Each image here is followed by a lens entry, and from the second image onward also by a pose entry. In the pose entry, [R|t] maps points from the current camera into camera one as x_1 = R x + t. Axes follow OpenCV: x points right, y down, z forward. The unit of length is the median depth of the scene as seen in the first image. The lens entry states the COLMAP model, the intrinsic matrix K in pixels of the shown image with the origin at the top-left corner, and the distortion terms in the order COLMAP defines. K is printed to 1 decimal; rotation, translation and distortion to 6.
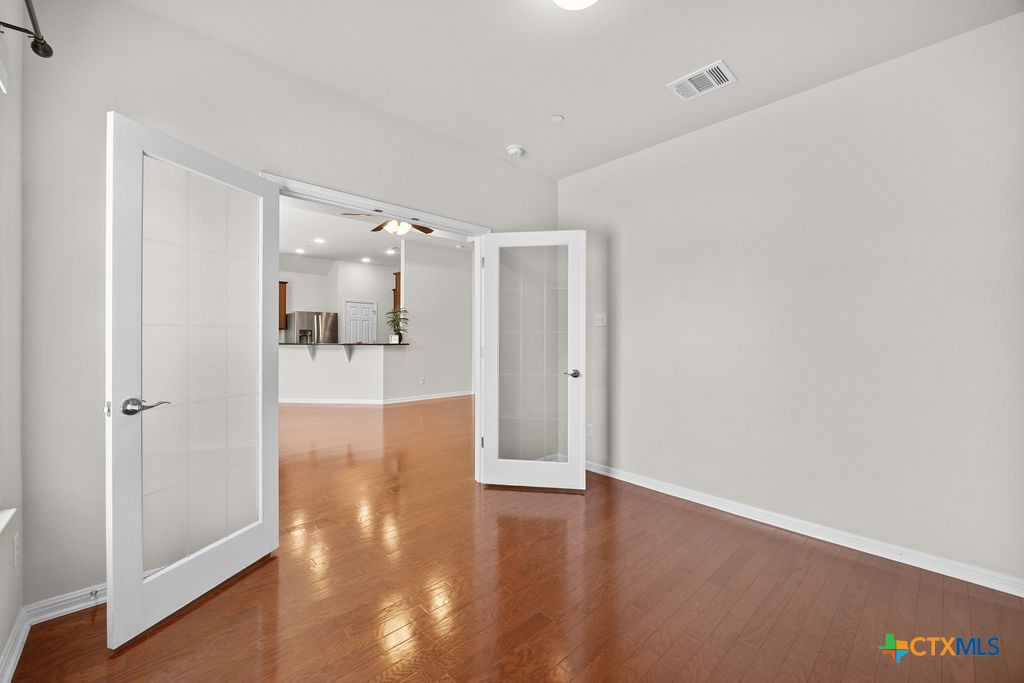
lens RADIAL K [[403.2, 0, 517.8], [0, 403.2, 332.6], [0, 0, 1]] dist [0.011746, -0.001005]
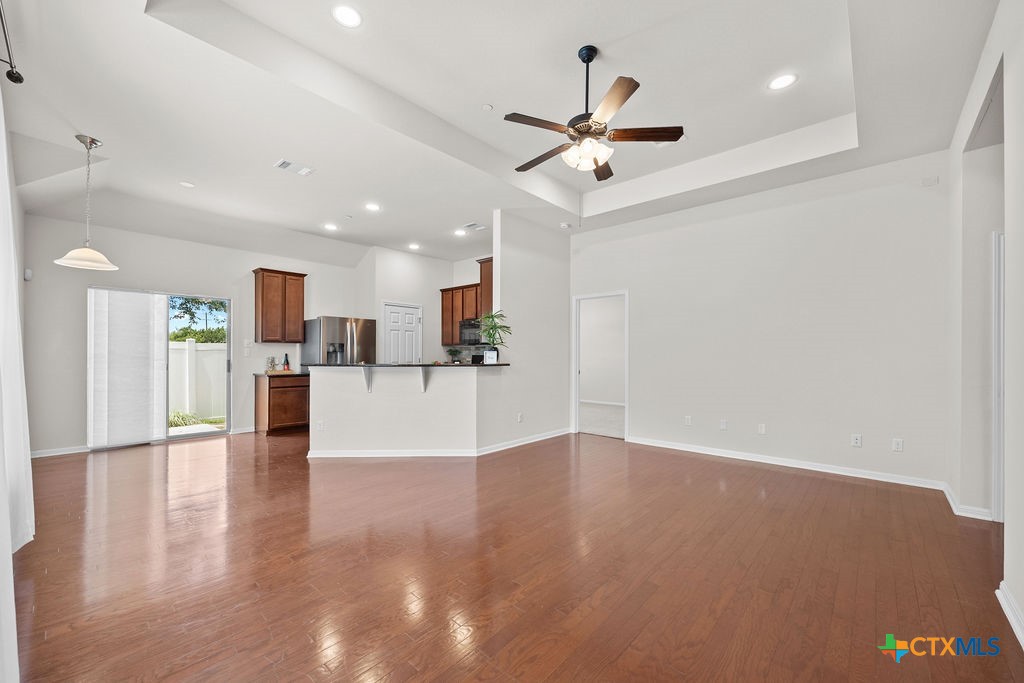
lens RADIAL K [[403.2, 0, 499.2], [0, 403.2, 353.2], [0, 0, 1]] dist [0.011746, -0.001005]
pose [[0.997684, 0.000365, 0.068022, -0.298896], [-0.001030, 0.999952, 0.009742, 0.002970], [-0.068015, -0.009790, 0.997636, 0.297894]]
